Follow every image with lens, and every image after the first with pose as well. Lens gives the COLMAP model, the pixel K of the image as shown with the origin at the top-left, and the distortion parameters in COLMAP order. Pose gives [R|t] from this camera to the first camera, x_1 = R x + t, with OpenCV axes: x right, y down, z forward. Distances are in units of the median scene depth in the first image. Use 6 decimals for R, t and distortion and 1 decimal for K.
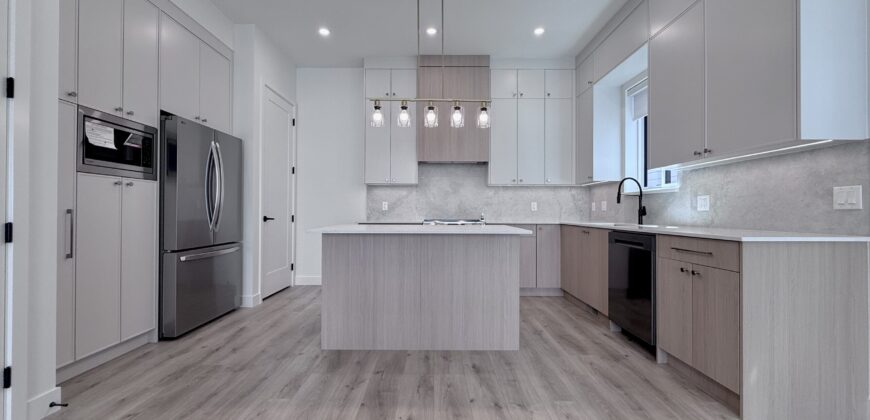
lens RADIAL K [[347.9, 0, 432.4], [0, 347.9, 209.6], [0, 0, 1]] dist [0.000767, 0.000065]
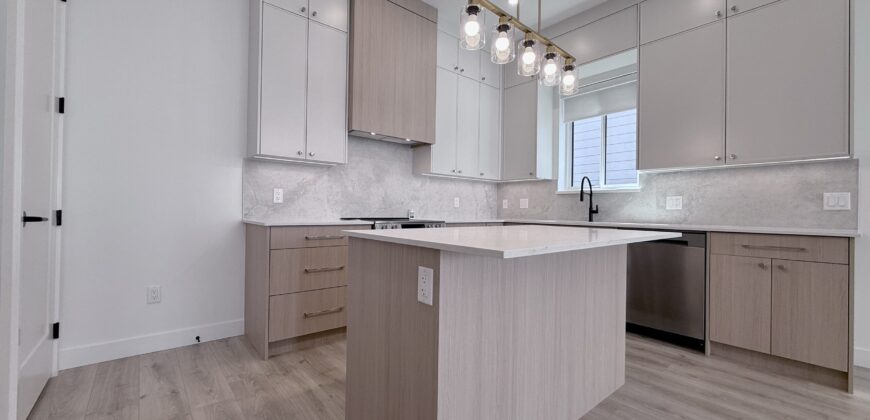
lens RADIAL K [[347.9, 0, 432.4], [0, 347.9, 209.6], [0, 0, 1]] dist [0.000767, 0.000065]
pose [[0.760890, 0.010346, 0.648798, -0.451982], [-0.016776, 0.999852, 0.003731, 0.009758], [-0.648664, -0.013723, 0.760951, 0.515566]]
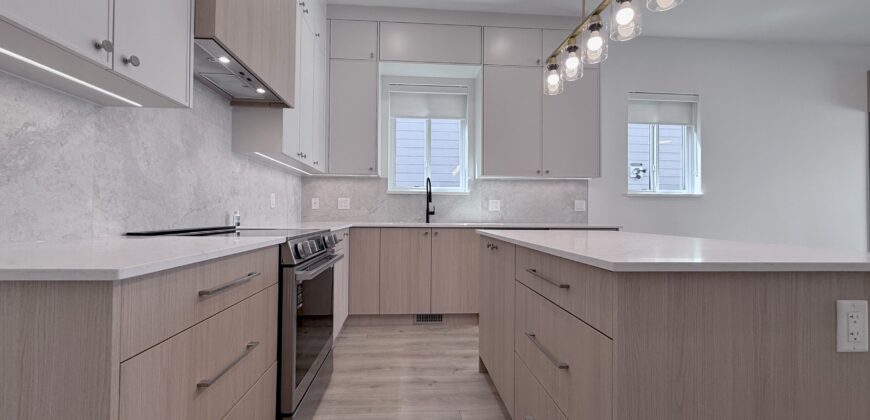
lens RADIAL K [[347.9, 0, 432.4], [0, 347.9, 209.6], [0, 0, 1]] dist [0.000767, 0.000065]
pose [[-0.073310, 0.009639, 0.997263, -0.451711], [-0.014880, 0.999831, -0.010758, 0.012952], [-0.997198, -0.015628, -0.073154, 1.072305]]
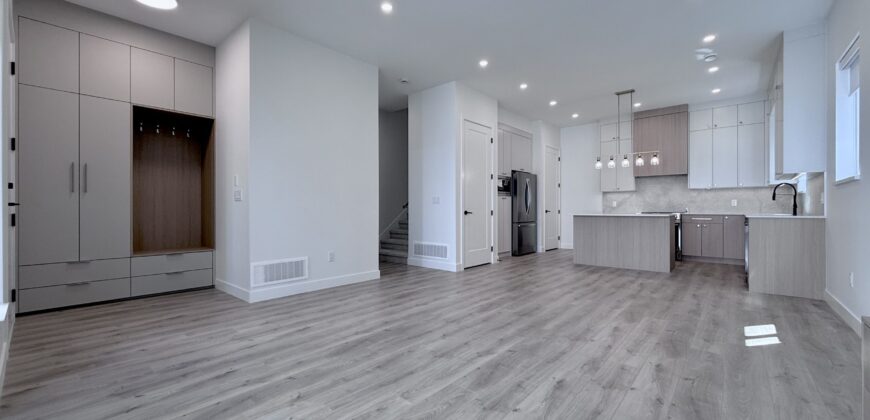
lens RADIAL K [[347.9, 0, 432.4], [0, 347.9, 209.6], [0, 0, 1]] dist [0.000767, 0.000065]
pose [[0.758004, -0.003175, -0.652243, 0.398331], [0.008402, 0.999953, 0.004897, 0.001135], [0.652196, -0.009192, 0.757995, -1.134105]]
